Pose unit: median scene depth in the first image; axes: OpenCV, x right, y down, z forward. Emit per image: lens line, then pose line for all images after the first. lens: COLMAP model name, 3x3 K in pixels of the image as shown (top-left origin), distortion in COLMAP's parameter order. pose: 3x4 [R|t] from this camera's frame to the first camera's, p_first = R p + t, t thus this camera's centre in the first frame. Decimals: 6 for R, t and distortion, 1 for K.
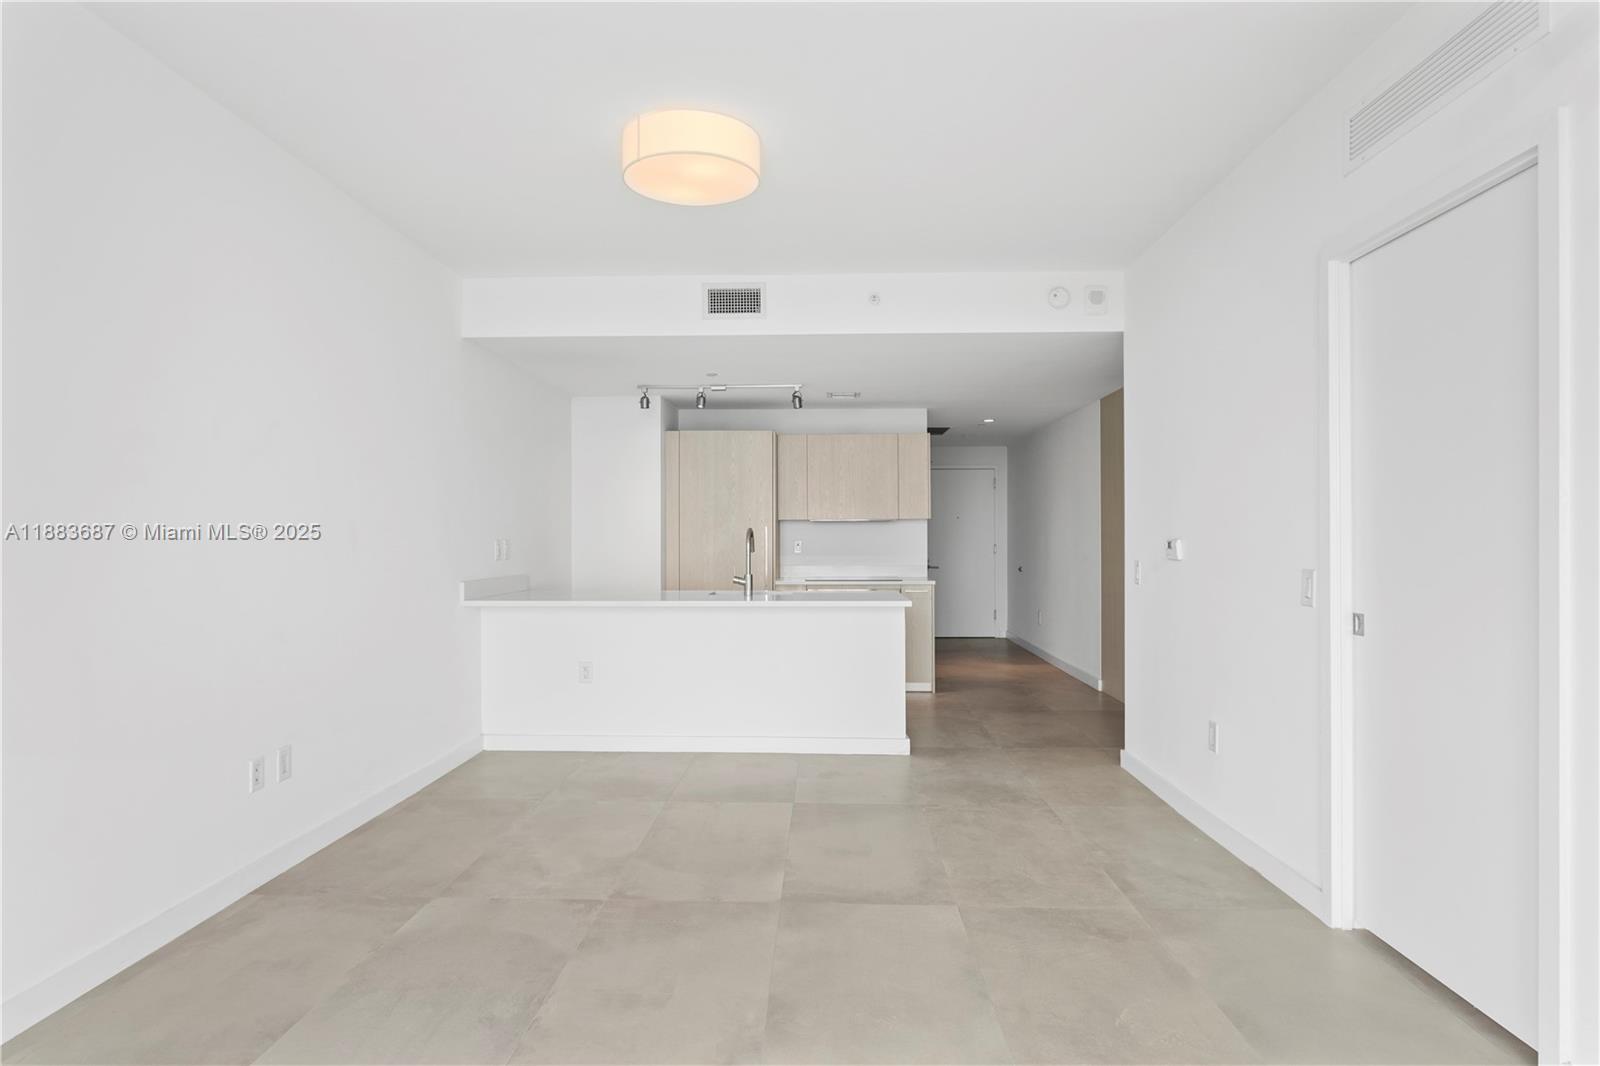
lens RADIAL K [[927.2, 0, 803.1], [0, 927.2, 535.3], [0, 0, 1]] dist [-0.007811, -0.000317]
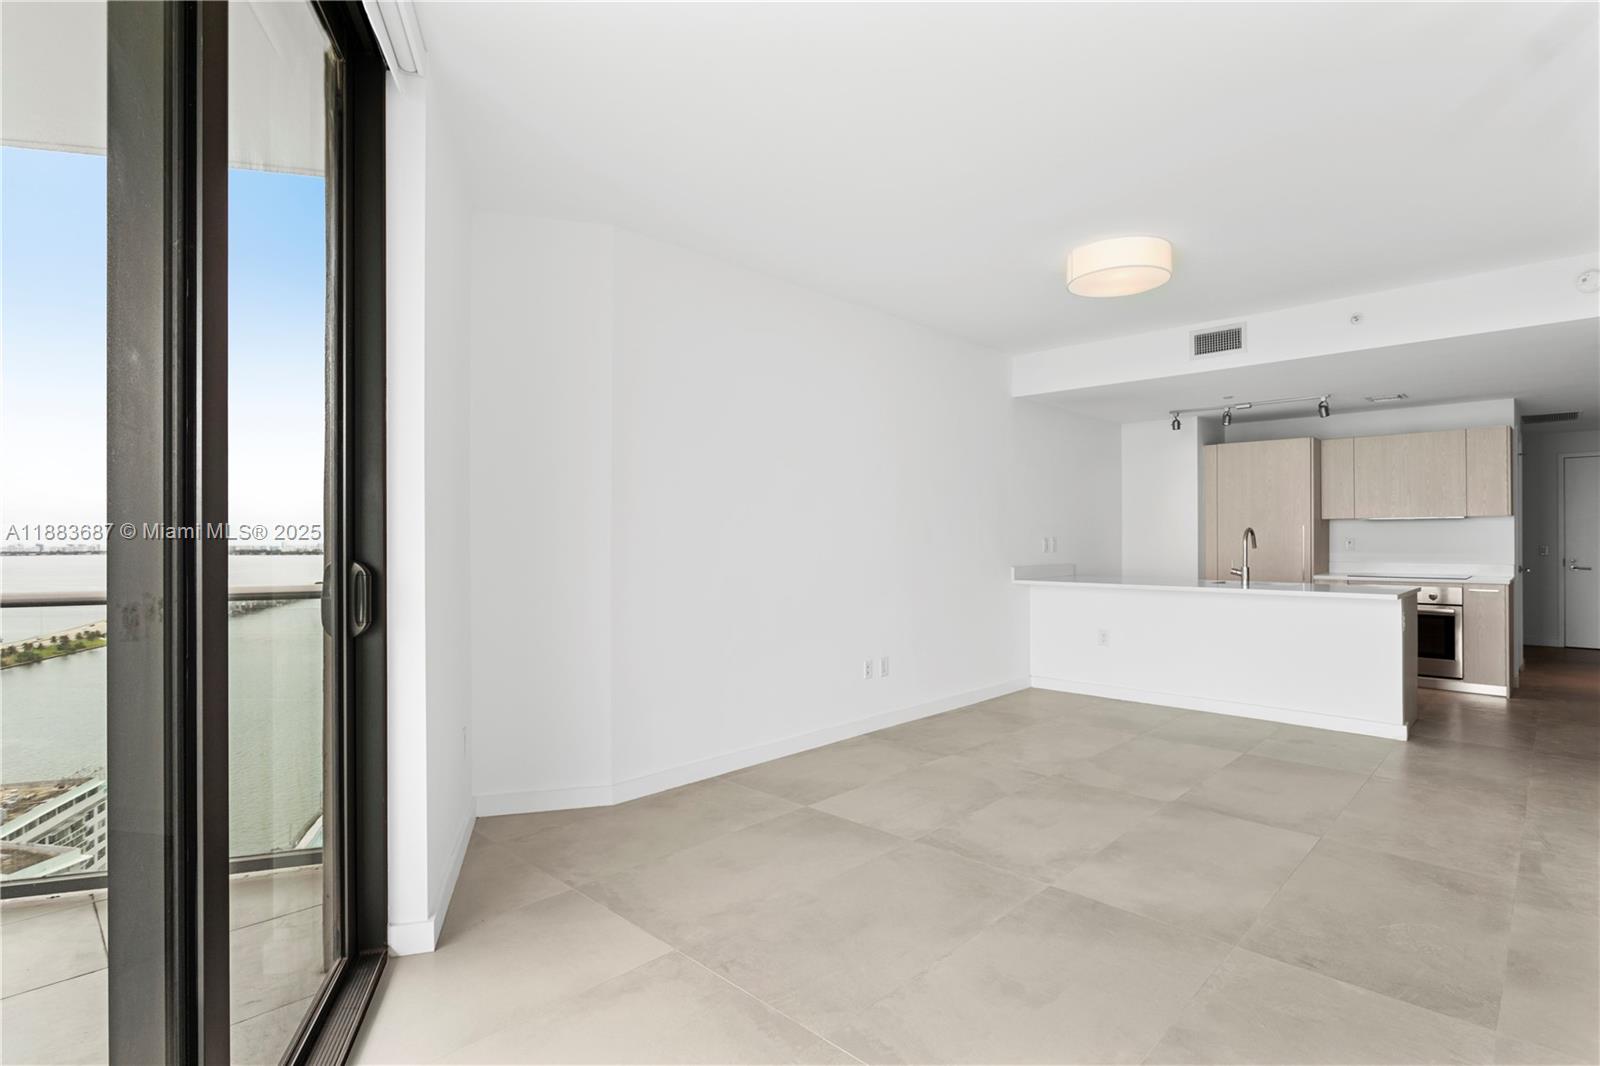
lens RADIAL K [[799.6, 0, 795.0], [0, 799.6, 537.1], [0, 0, 1]] dist [-0.003170, 0.001329]
pose [[0.739738, 0.000556, -0.672895, 0.208245], [0.003306, 0.999985, 0.004461, -0.002272], [0.672887, -0.005524, 0.739725, -0.141902]]
